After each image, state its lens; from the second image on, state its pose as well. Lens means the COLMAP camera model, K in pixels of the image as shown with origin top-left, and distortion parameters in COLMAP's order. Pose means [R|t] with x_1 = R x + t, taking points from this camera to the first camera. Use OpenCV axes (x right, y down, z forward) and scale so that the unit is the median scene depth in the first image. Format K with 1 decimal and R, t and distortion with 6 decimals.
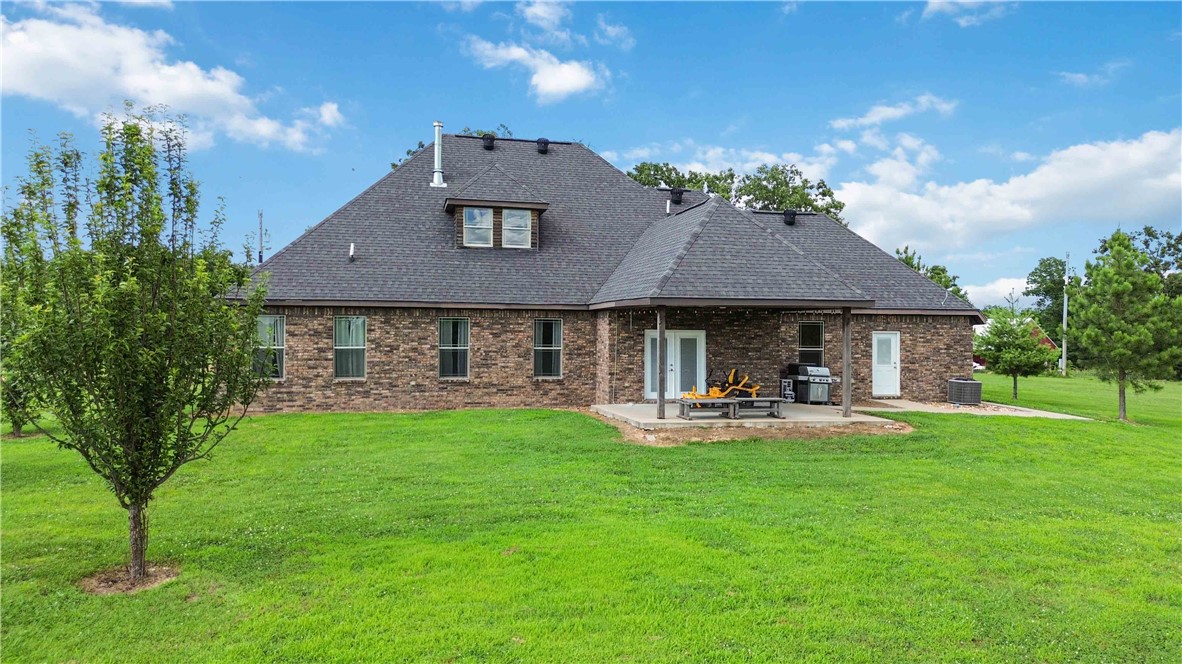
lens RADIAL K [[833.6, 0, 589.6], [0, 833.6, 331.5], [0, 0, 1]] dist [0.047556, -0.047305]
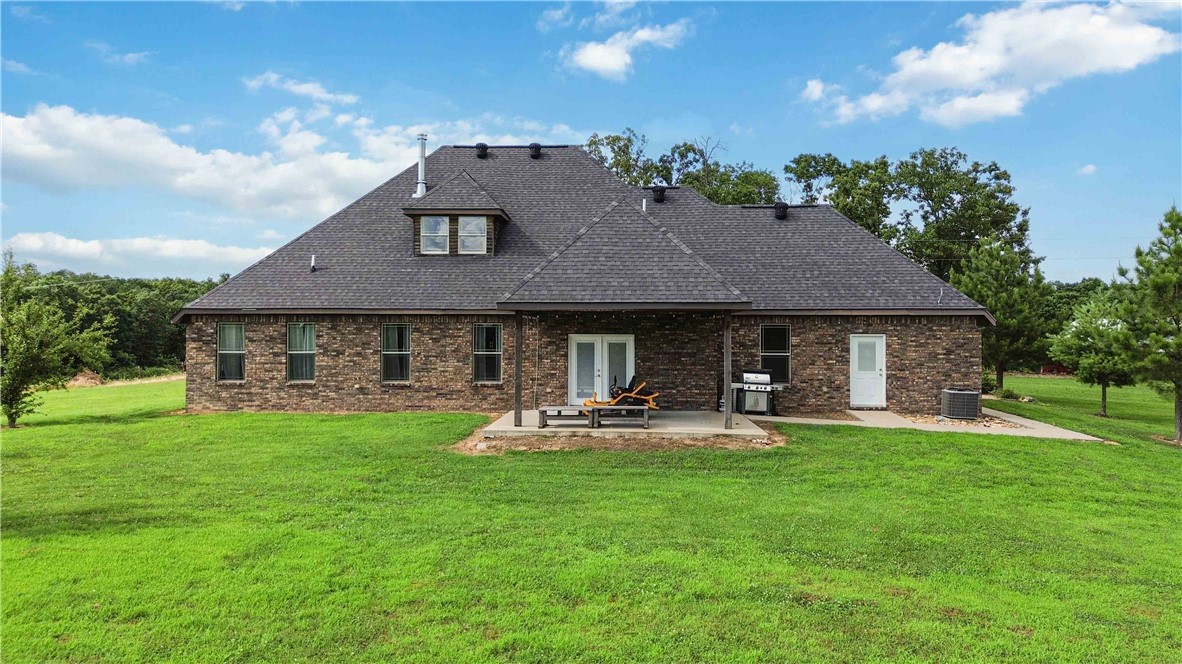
lens RADIAL K [[833.6, 0, 588.1], [0, 833.6, 329.6], [0, 0, 1]] dist [0.047556, -0.047305]
pose [[0.961367, -0.006329, -0.275196, 0.347011], [0.005442, 0.999977, -0.003988, -0.003458], [0.275215, 0.002336, 0.961380, 0.064710]]
